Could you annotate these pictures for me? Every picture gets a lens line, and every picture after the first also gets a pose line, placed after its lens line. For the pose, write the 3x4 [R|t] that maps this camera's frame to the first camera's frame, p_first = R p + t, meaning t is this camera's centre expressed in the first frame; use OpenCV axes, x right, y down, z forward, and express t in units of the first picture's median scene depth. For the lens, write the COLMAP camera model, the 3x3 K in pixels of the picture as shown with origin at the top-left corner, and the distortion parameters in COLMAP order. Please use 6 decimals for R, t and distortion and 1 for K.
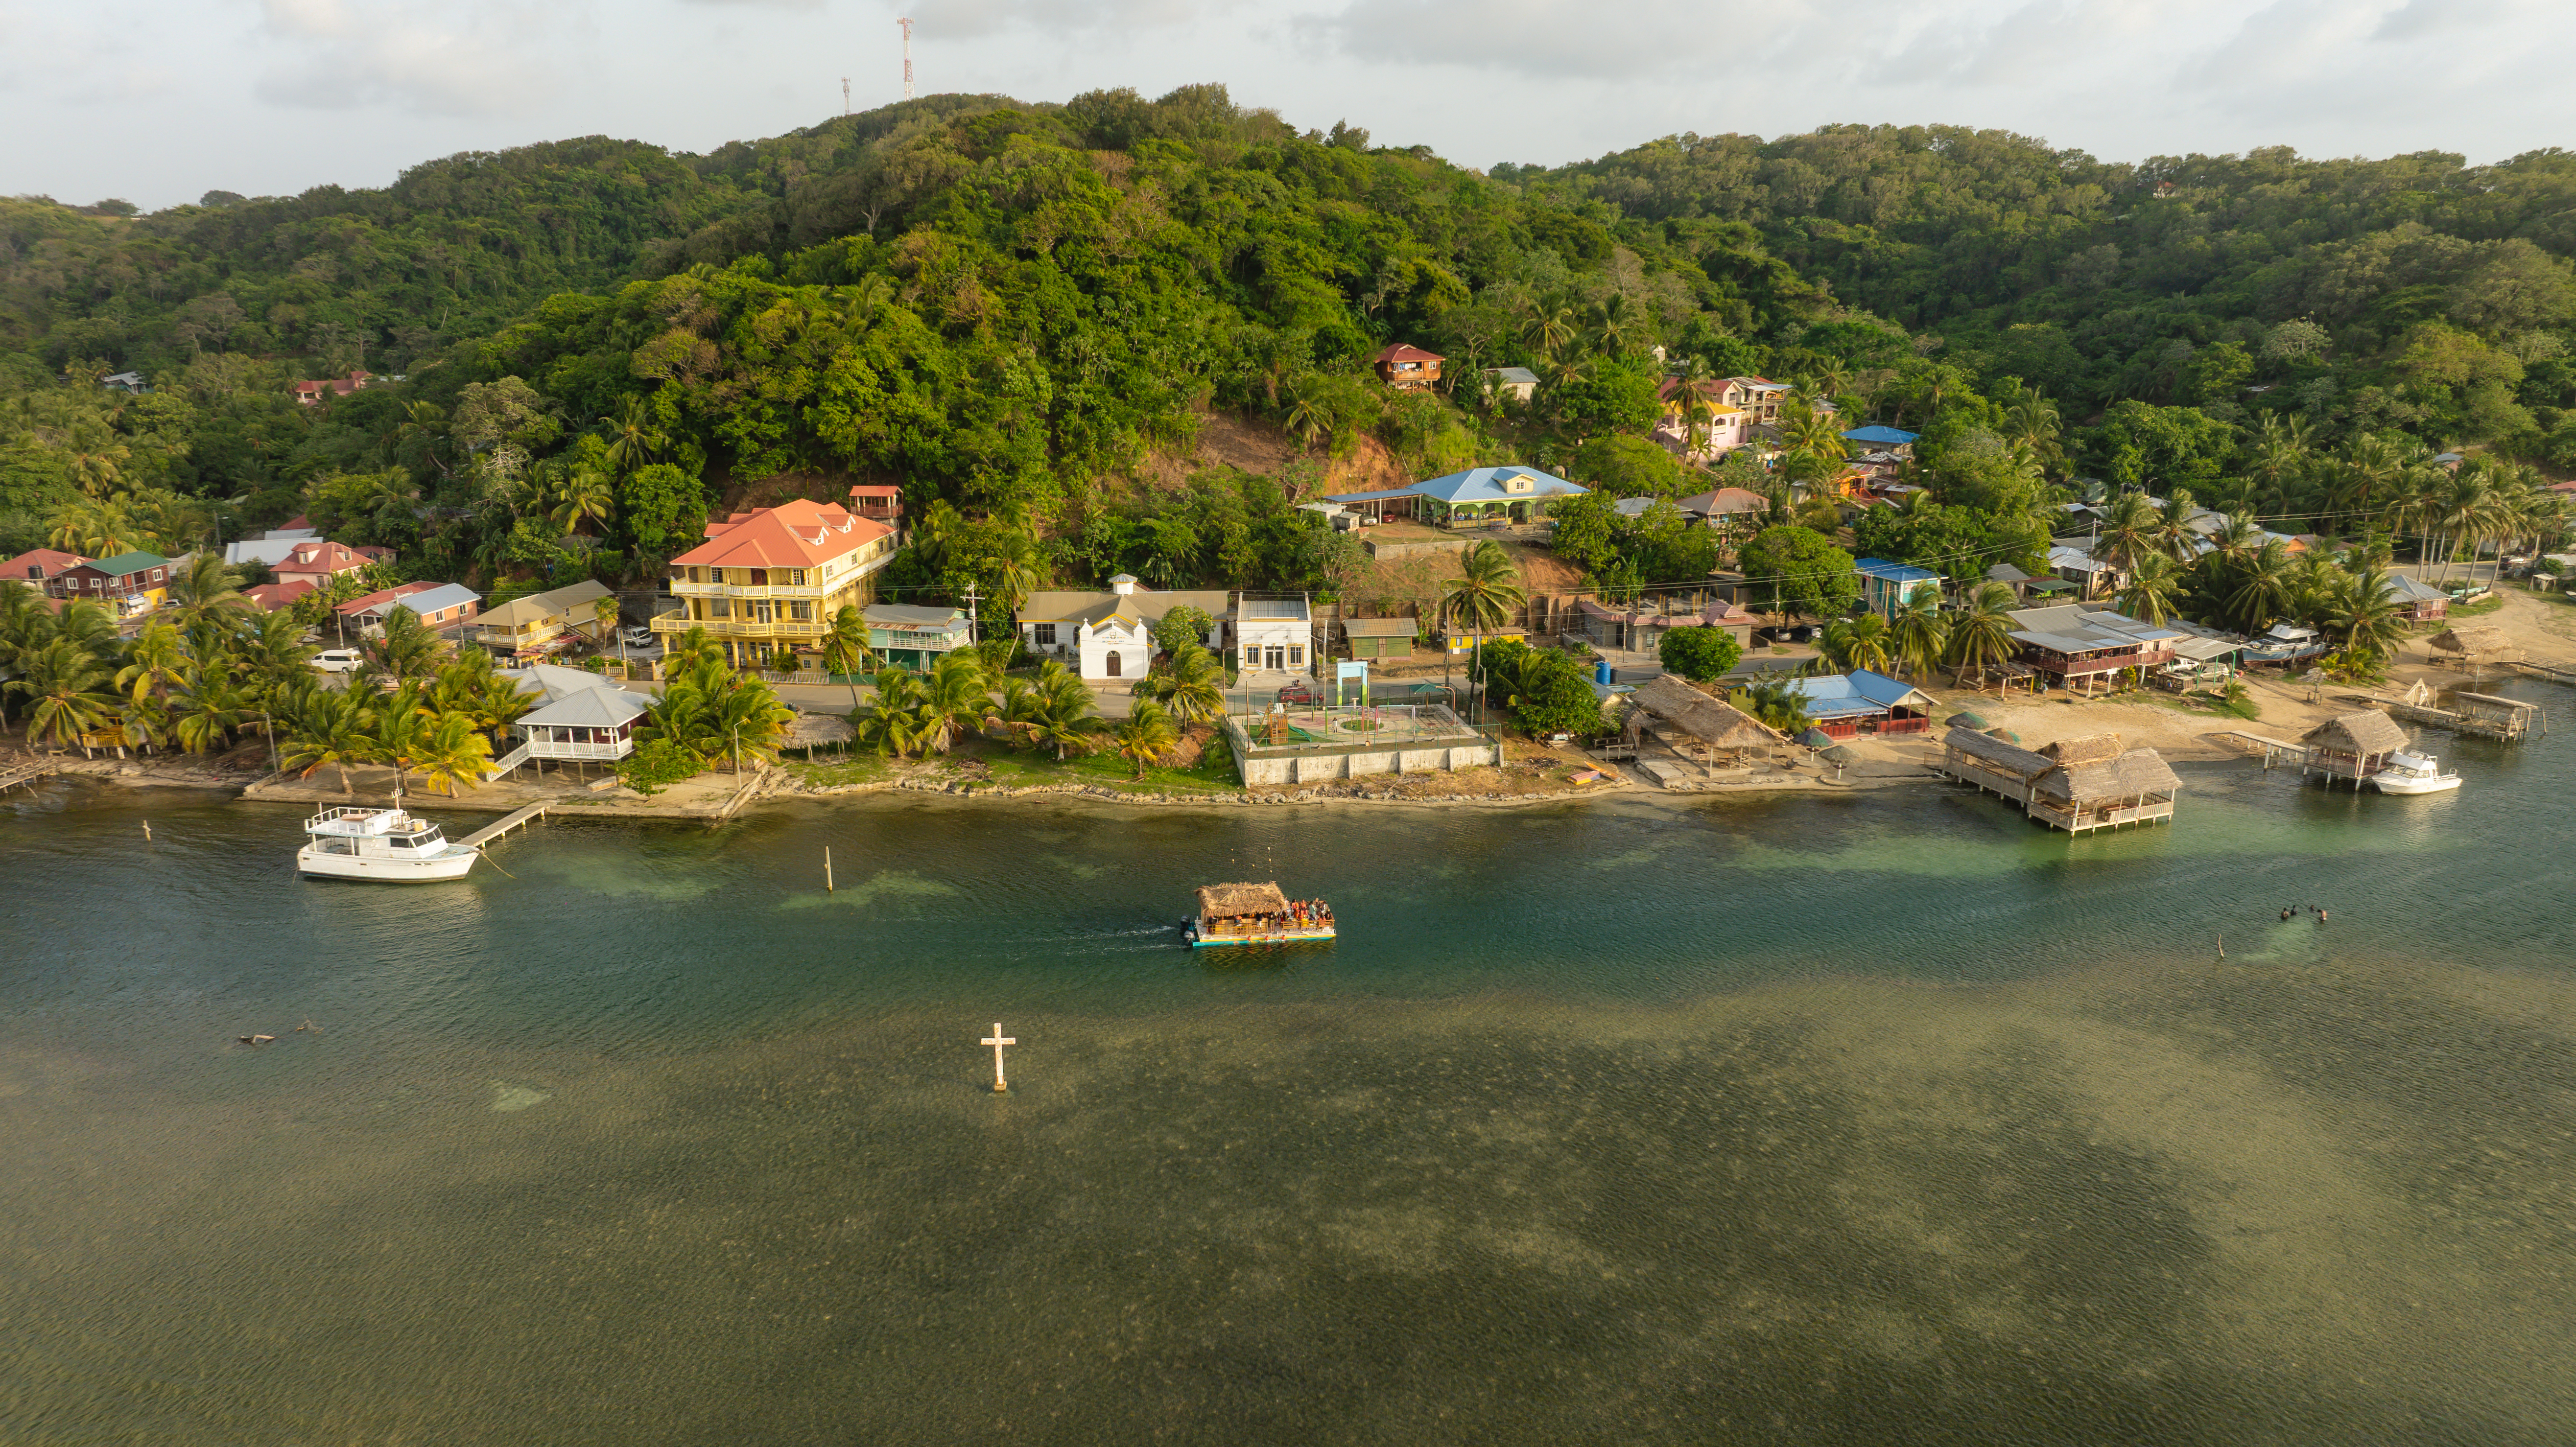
lens RADIAL K [[1774.7, 0, 1288.0], [0, 1774.7, 723.5], [0, 0, 1]] dist [-0.052605, 0.049214]
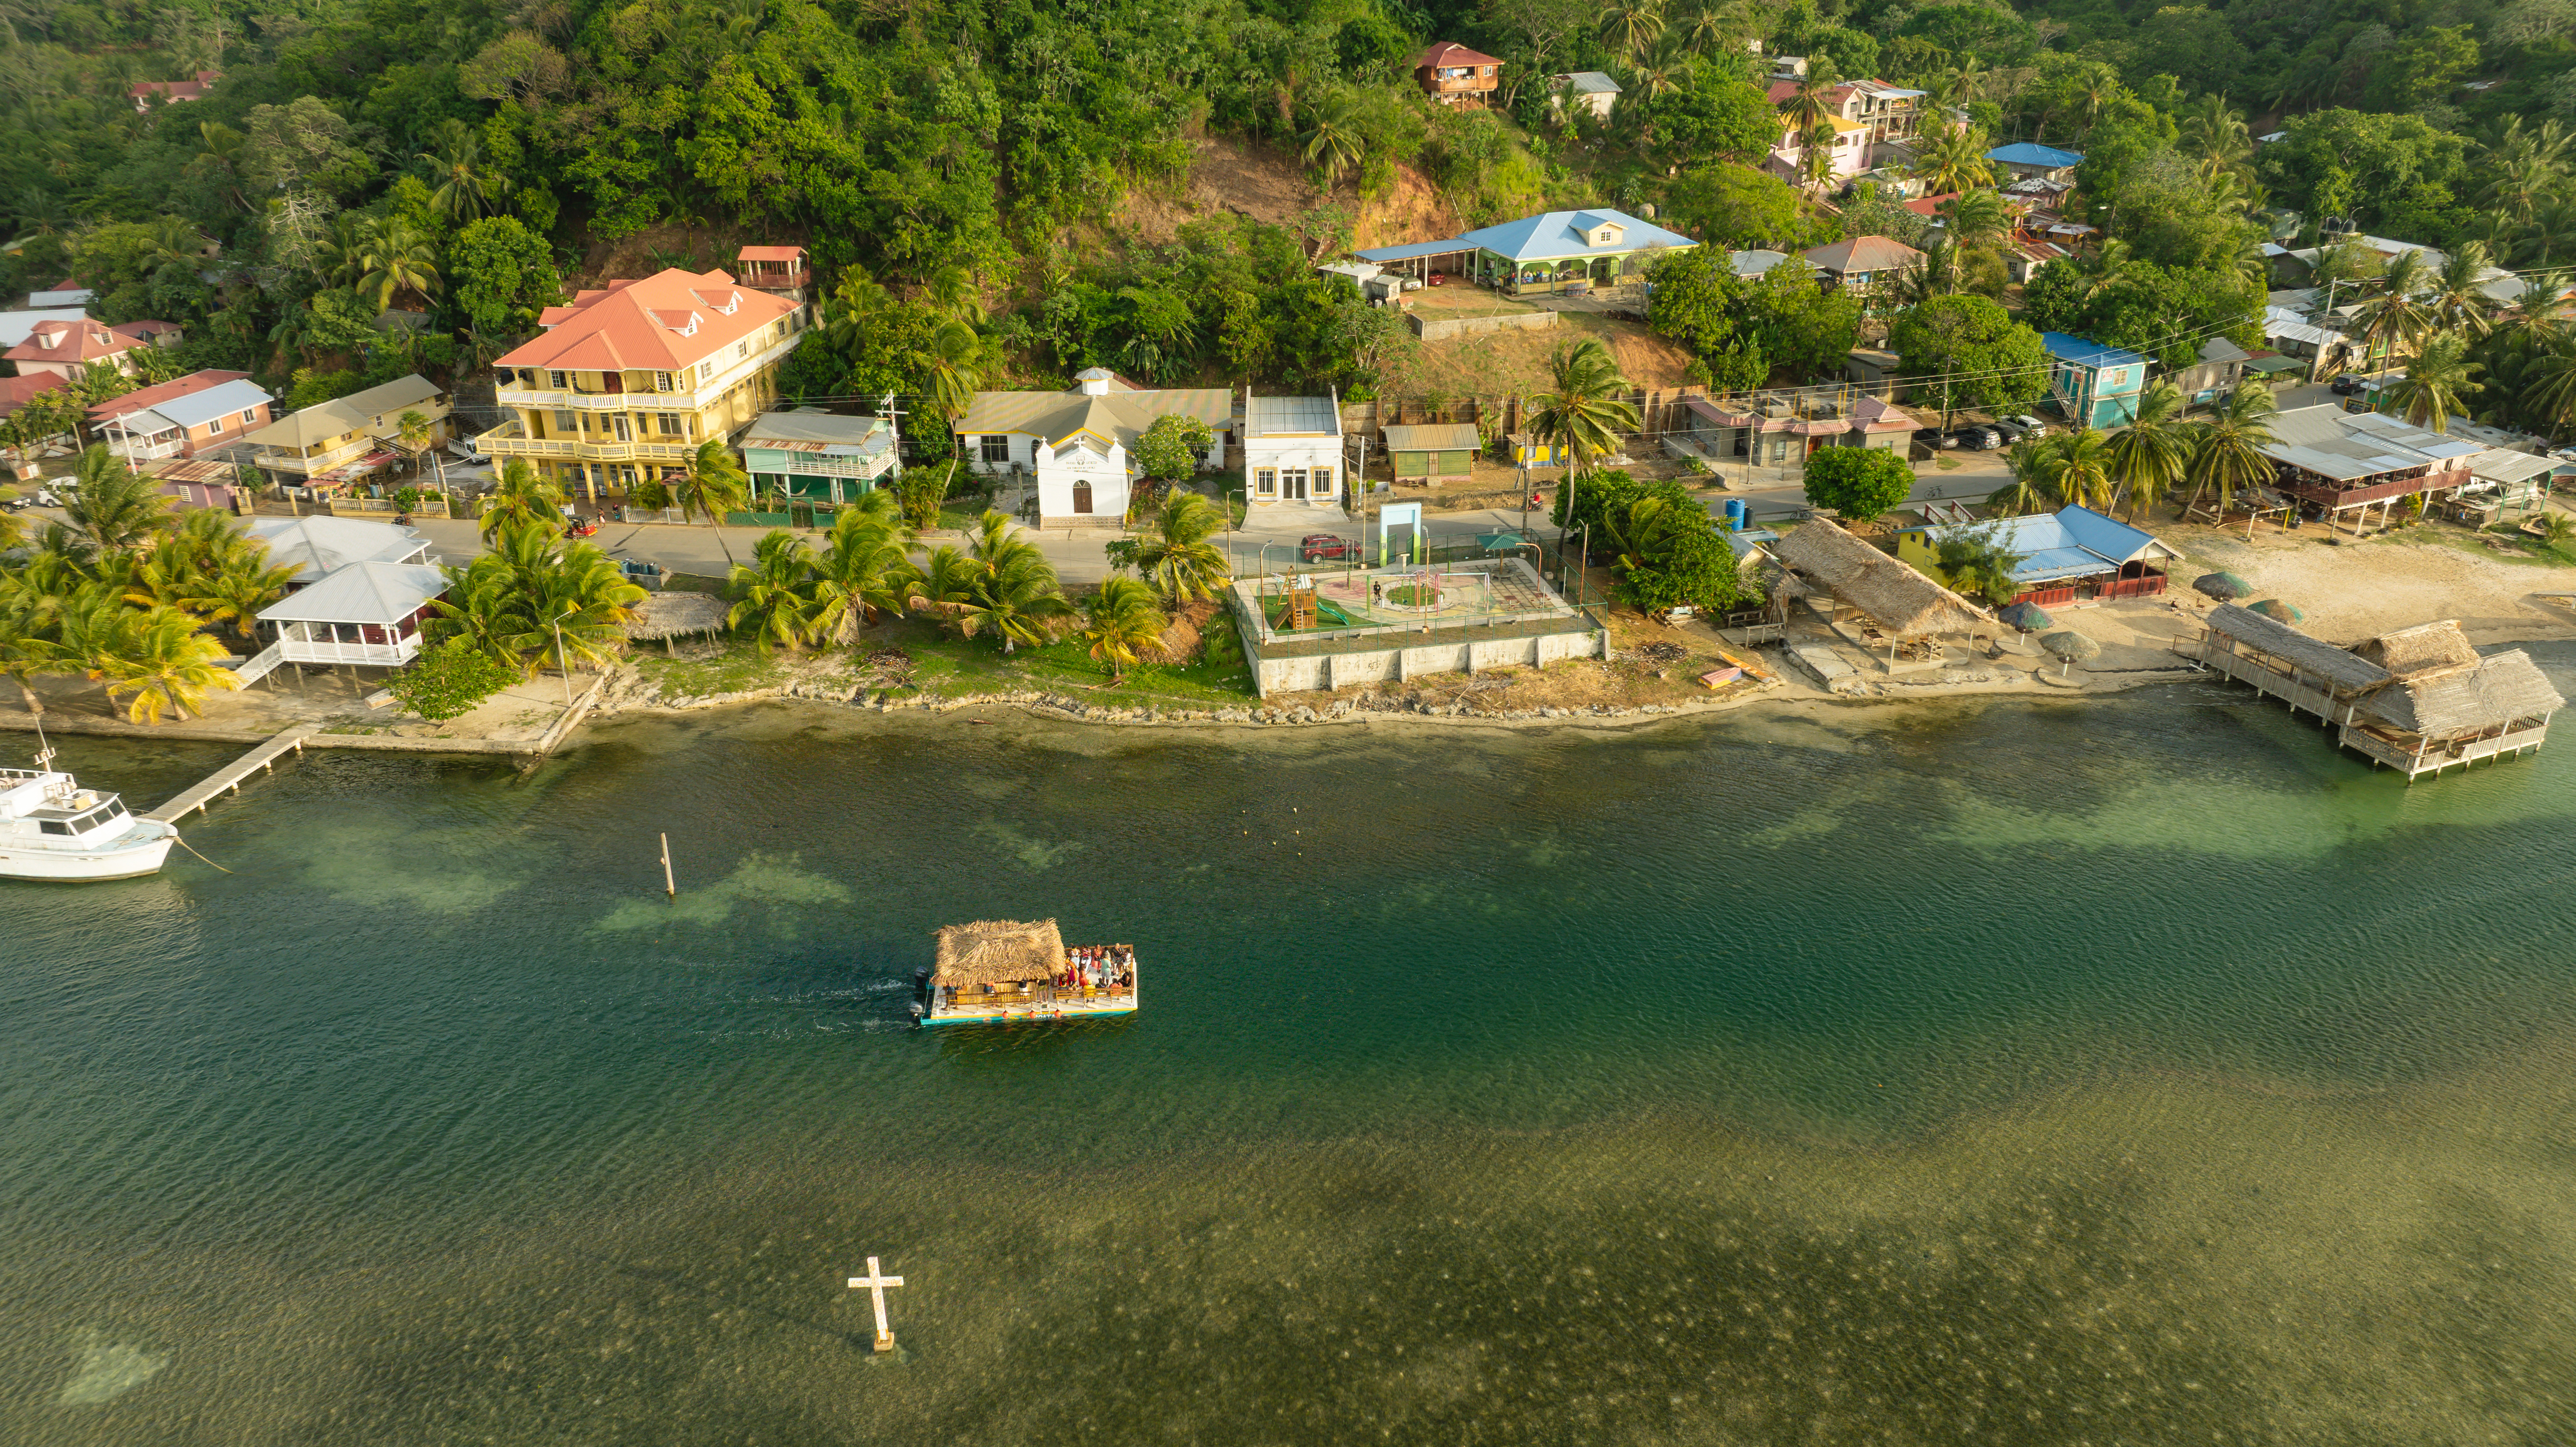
lens RADIAL K [[1774.8, 0, 1288.0], [0, 1774.8, 723.5], [0, 0, 1]] dist [-0.052605, 0.049214]
pose [[0.999984, -0.005127, -0.002195, -0.008640], [0.005424, 0.985628, 0.168845, -0.059587], [0.001298, -0.168855, 0.985640, 0.215932]]
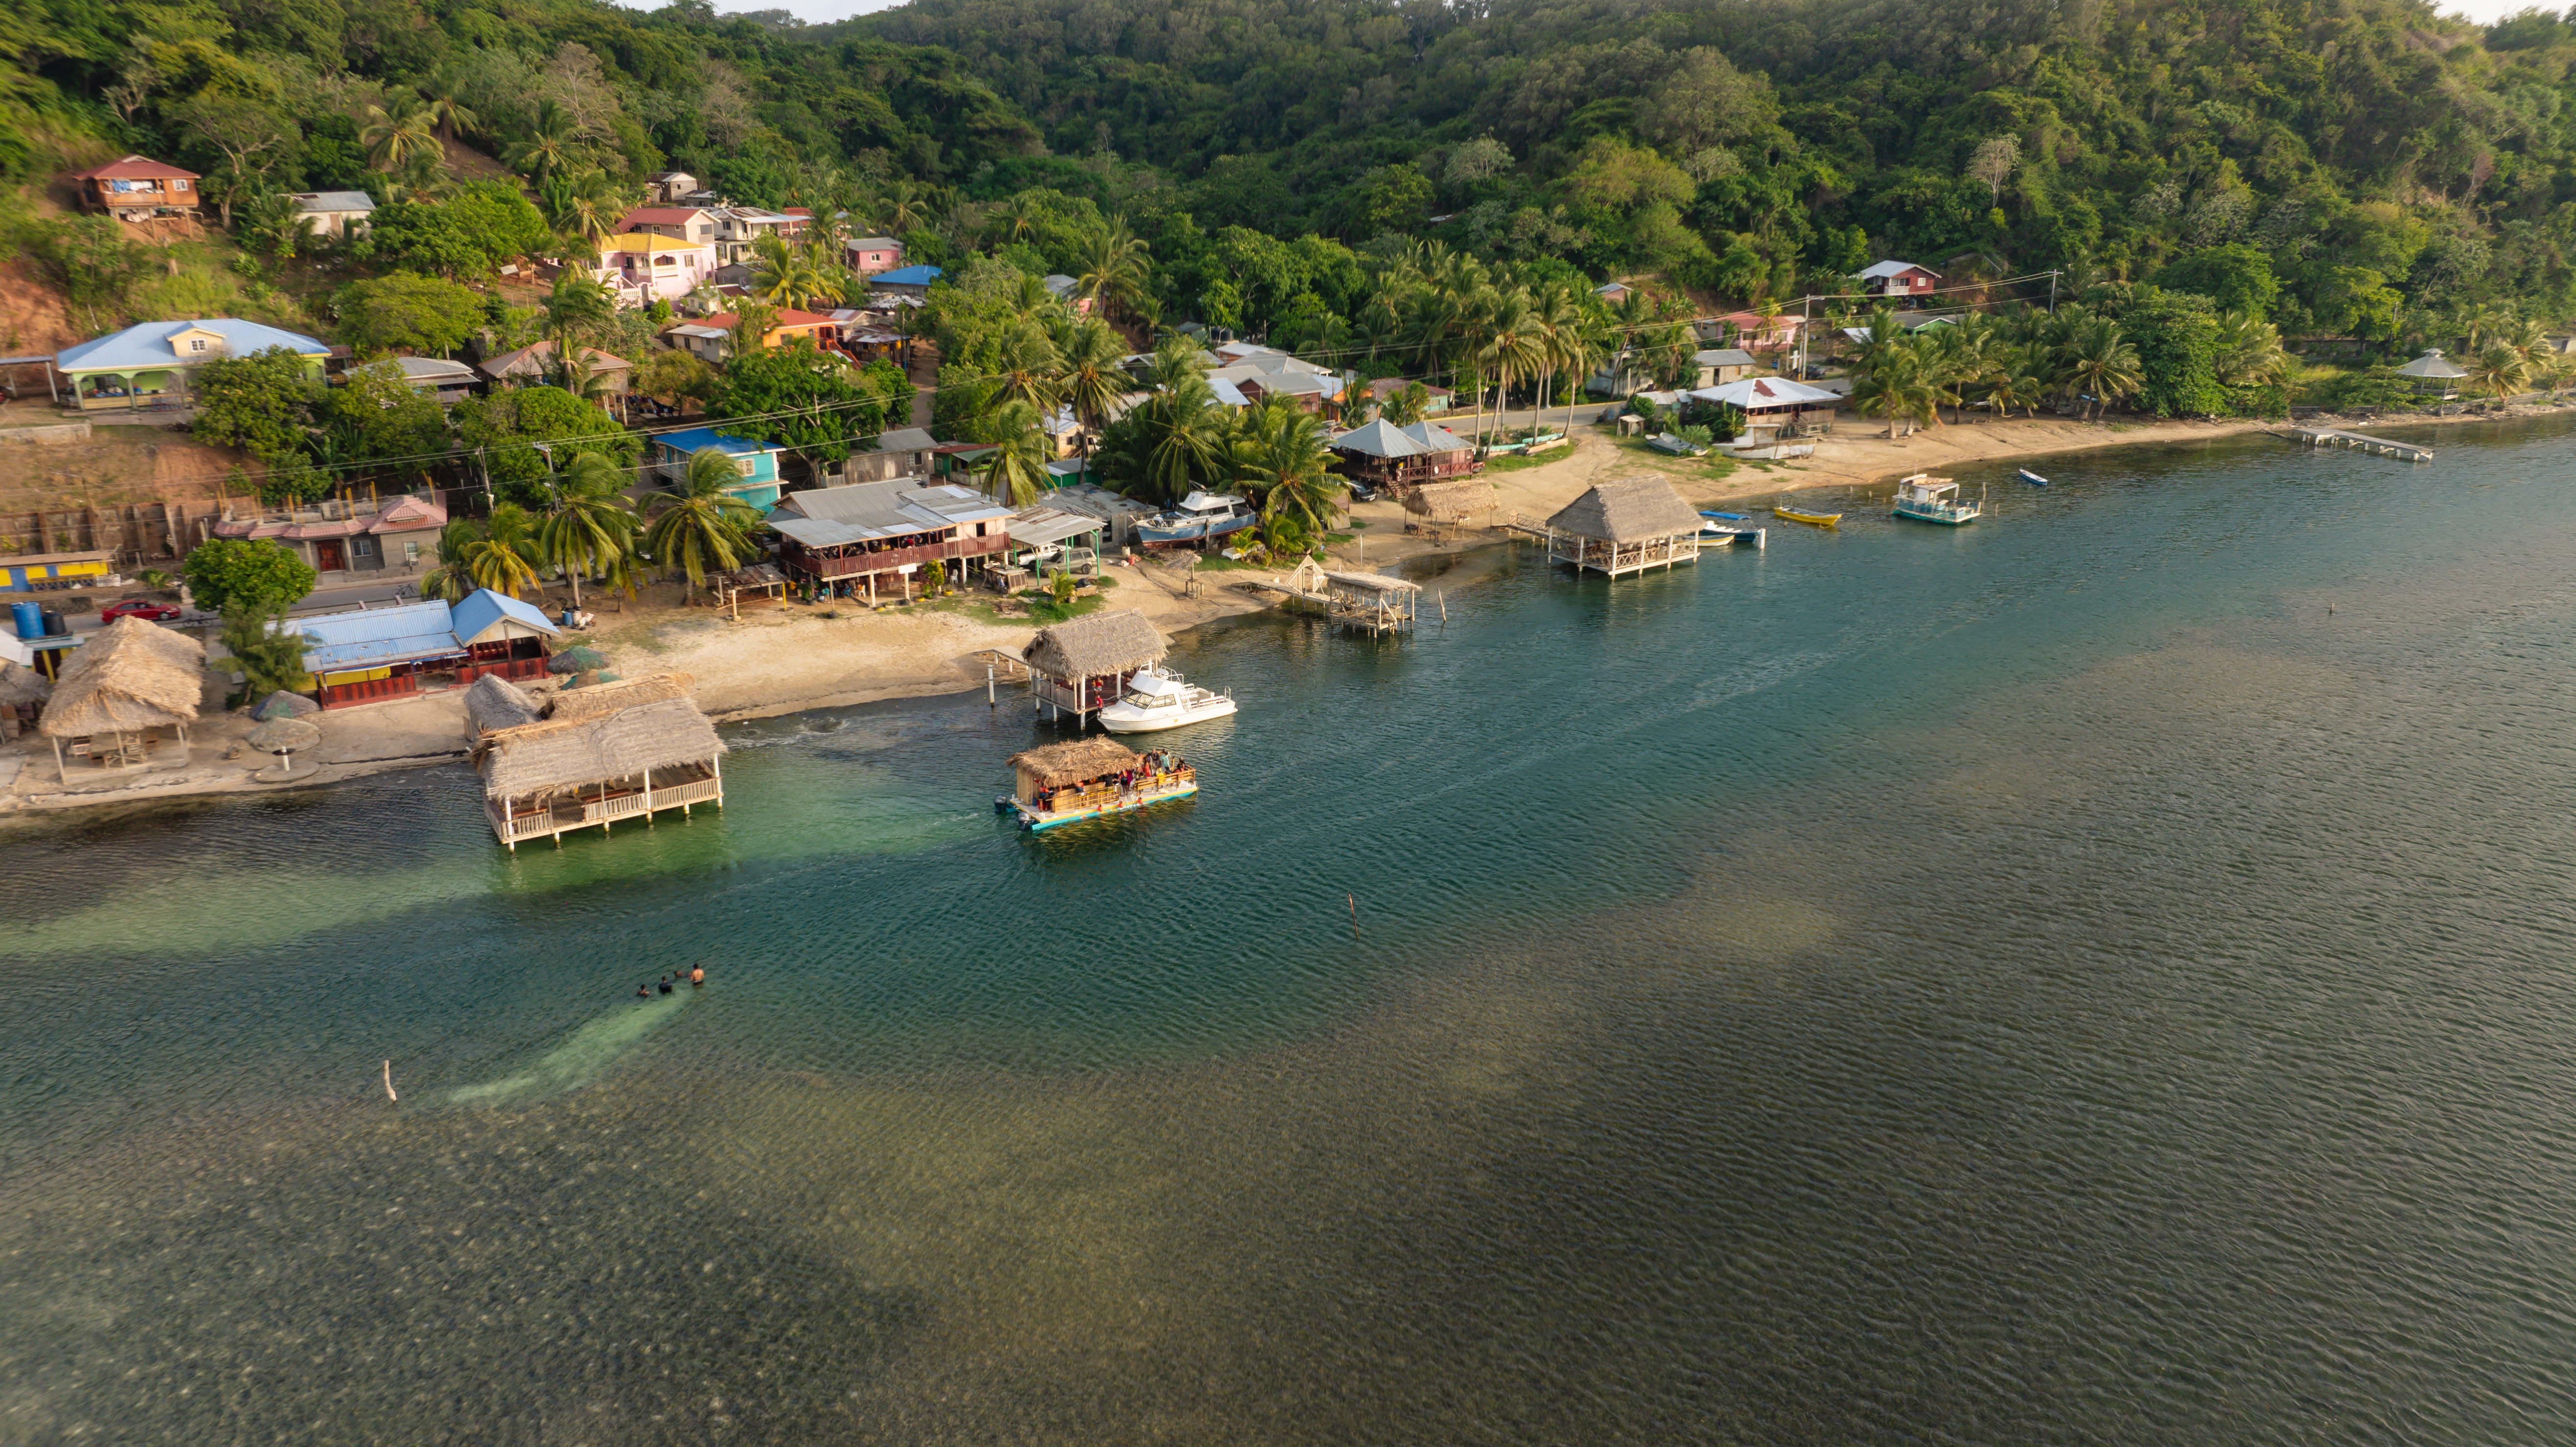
lens RADIAL K [[1774.7, 0, 1288.0], [0, 1774.7, 723.5], [0, 0, 1]] dist [-0.052605, 0.049214]
pose [[0.973398, -0.072799, 0.217249, 0.419965], [0.060996, 0.996299, 0.060561, -0.000975], [-0.220854, -0.045699, 0.974236, 0.243892]]
